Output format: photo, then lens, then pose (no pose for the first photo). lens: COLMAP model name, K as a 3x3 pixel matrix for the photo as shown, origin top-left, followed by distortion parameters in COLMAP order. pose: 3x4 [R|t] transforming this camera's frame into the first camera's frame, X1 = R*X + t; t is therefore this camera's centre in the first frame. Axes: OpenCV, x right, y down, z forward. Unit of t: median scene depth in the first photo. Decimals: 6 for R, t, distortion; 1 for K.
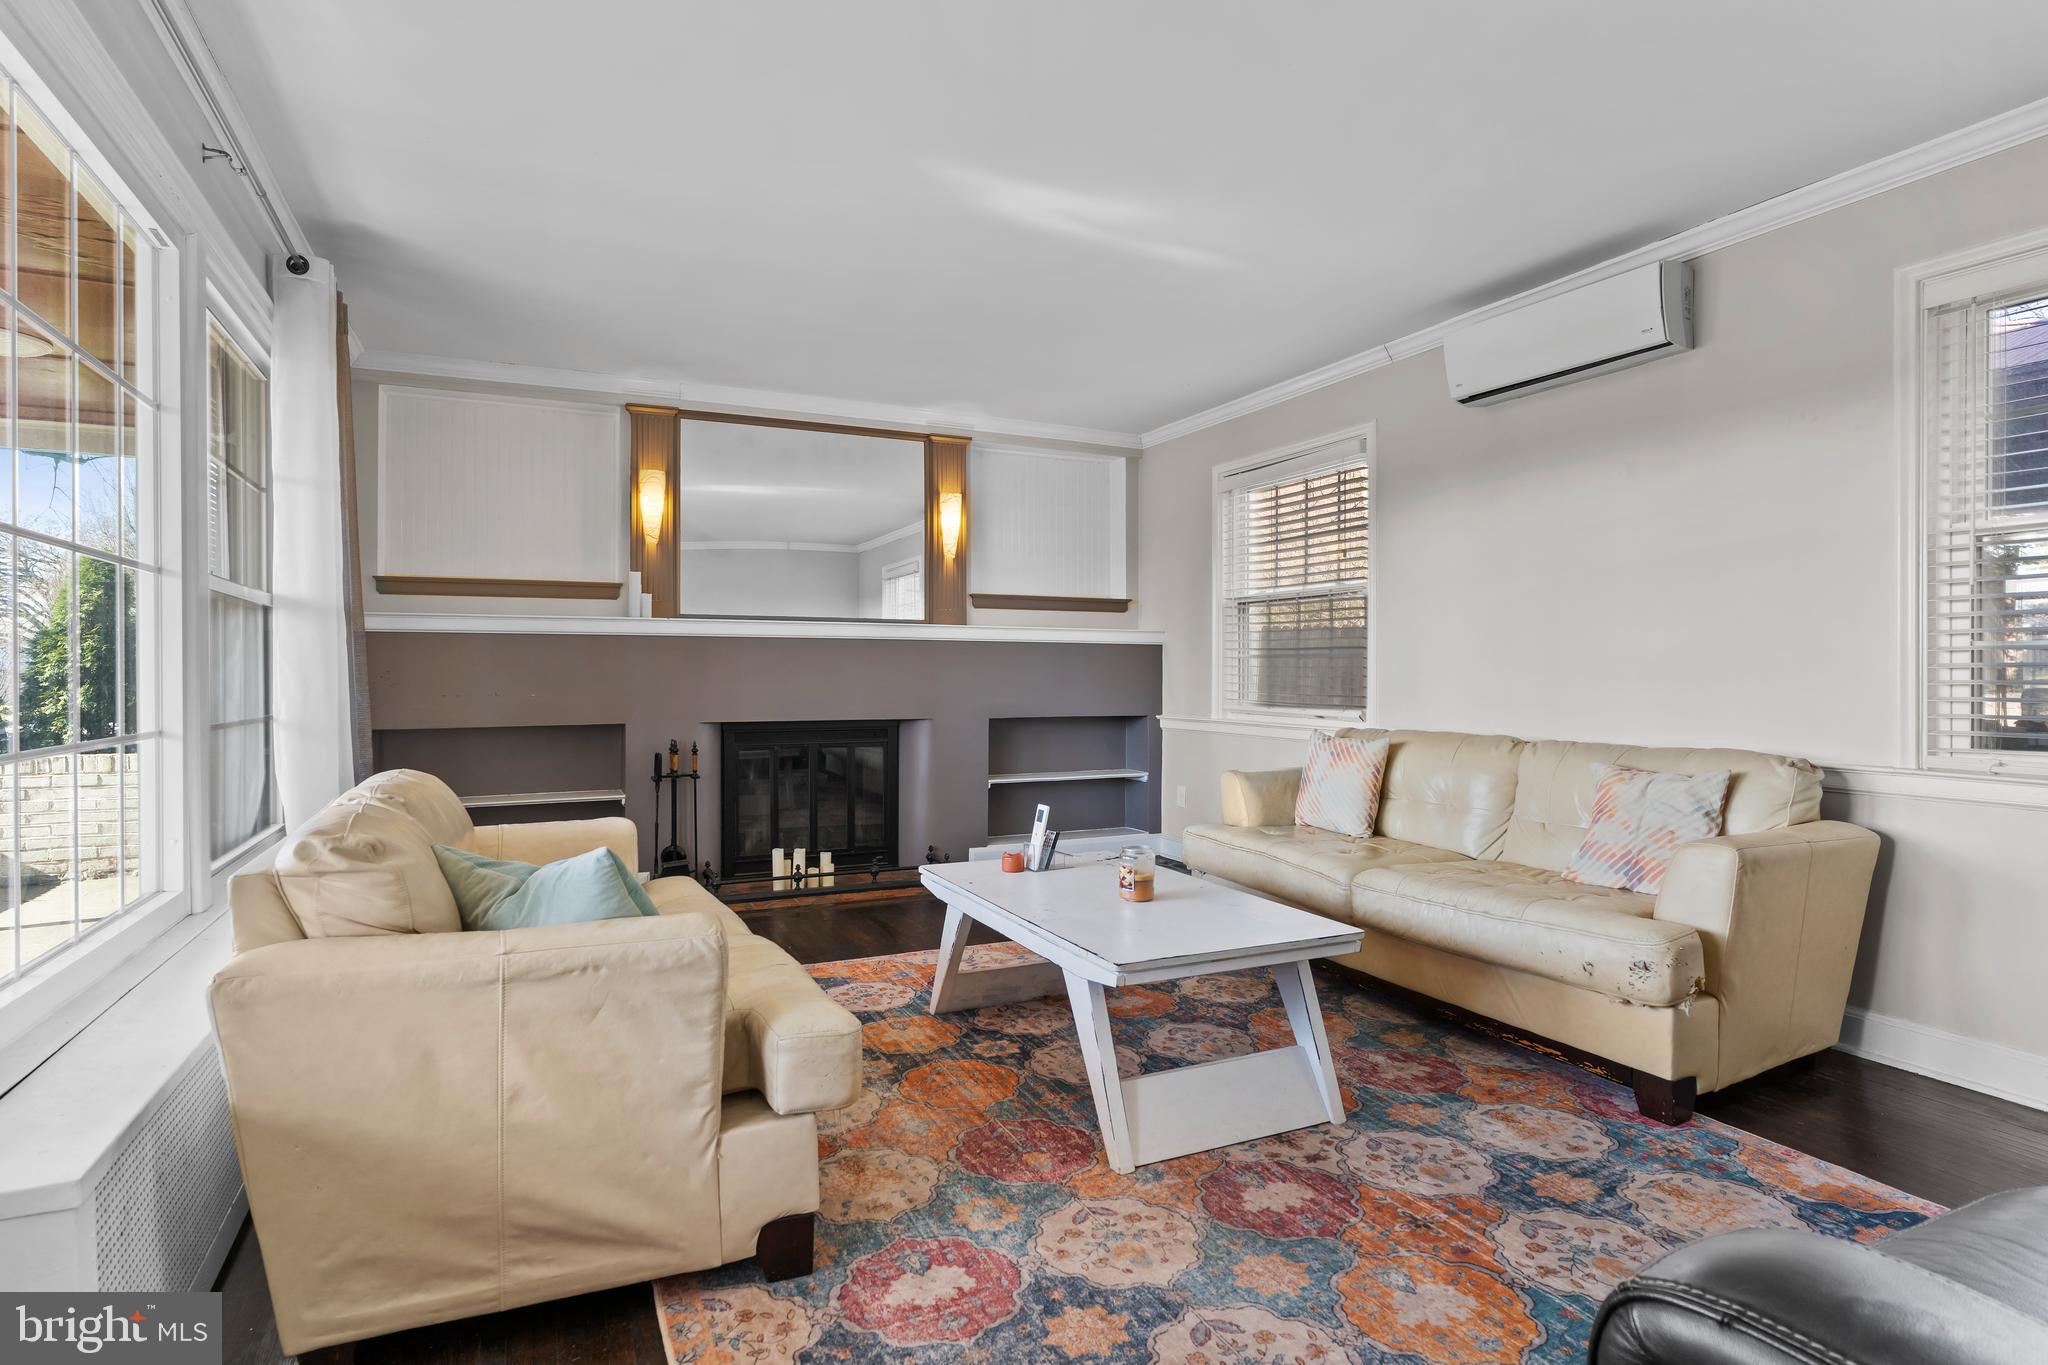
lens RADIAL K [[1045.7, 0, 1011.2], [0, 1045.7, 666.9], [0, 0, 1]] dist [-0.007681, 0.000478]
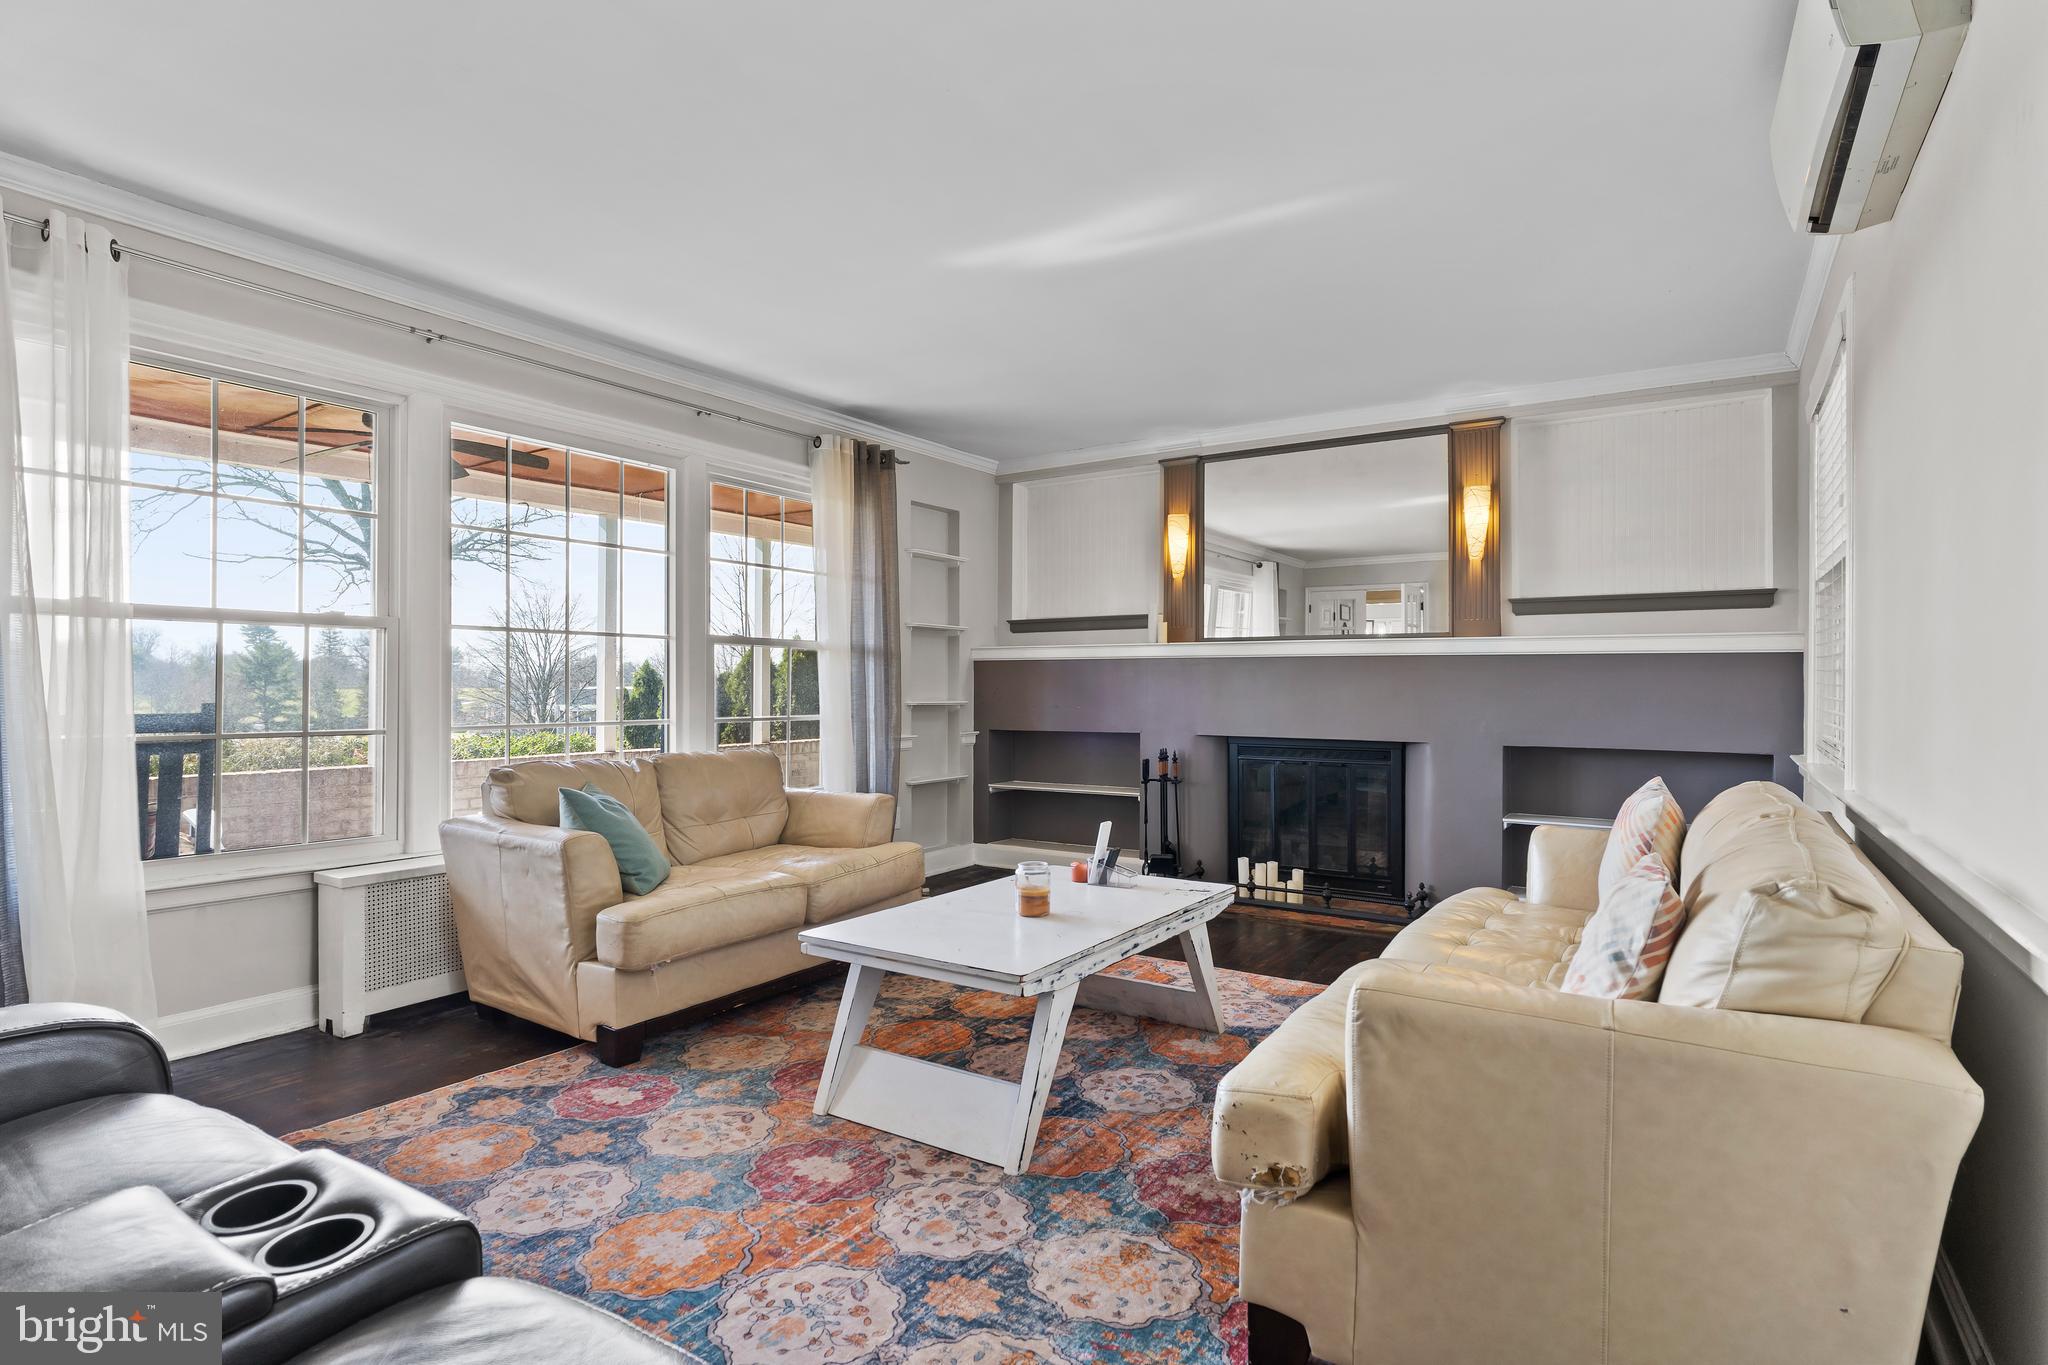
lens RADIAL K [[1045.7, 0, 1024.9], [0, 1045.7, 682.7], [0, 0, 1]] dist [-0.007681, 0.000478]
pose [[0.529272, -0.002286, -0.848449, 0.921764], [0.002164, 0.999997, -0.001344, -0.002701], [0.848450, -0.001125, 0.529275, 0.423400]]
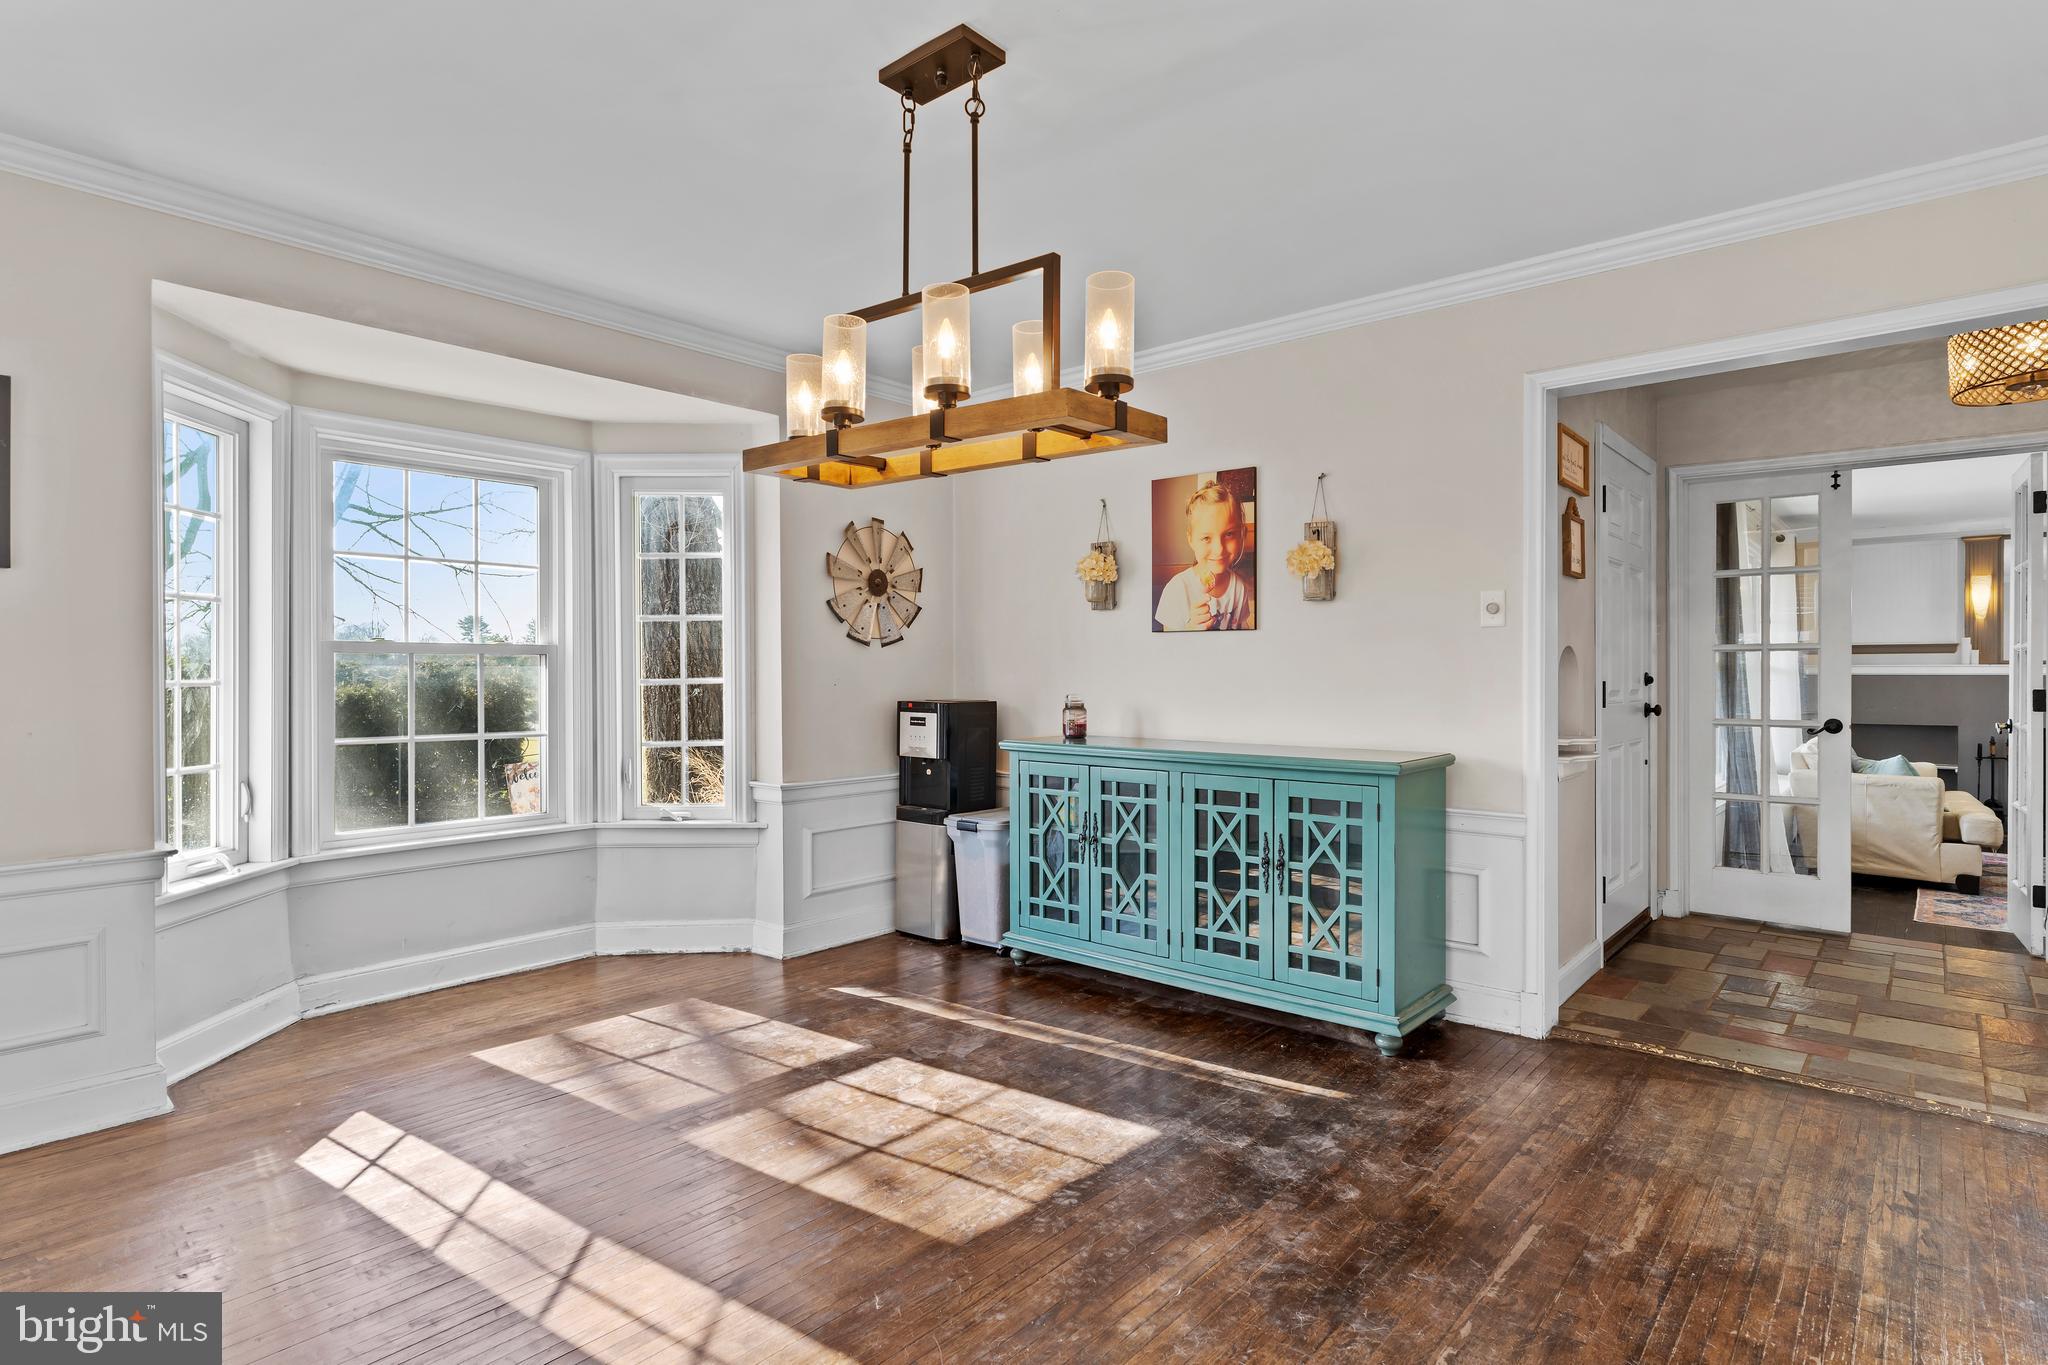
lens RADIAL K [[1045.7, 0, 1024.2], [0, 1045.7, 665.7], [0, 0, 1]] dist [-0.007681, 0.000478]
pose [[0.403353, -0.006103, -0.915024, 0.942569], [0.003212, 0.999981, -0.005254, -0.067512], [0.915039, -0.000820, 0.403365, -1.798260]]
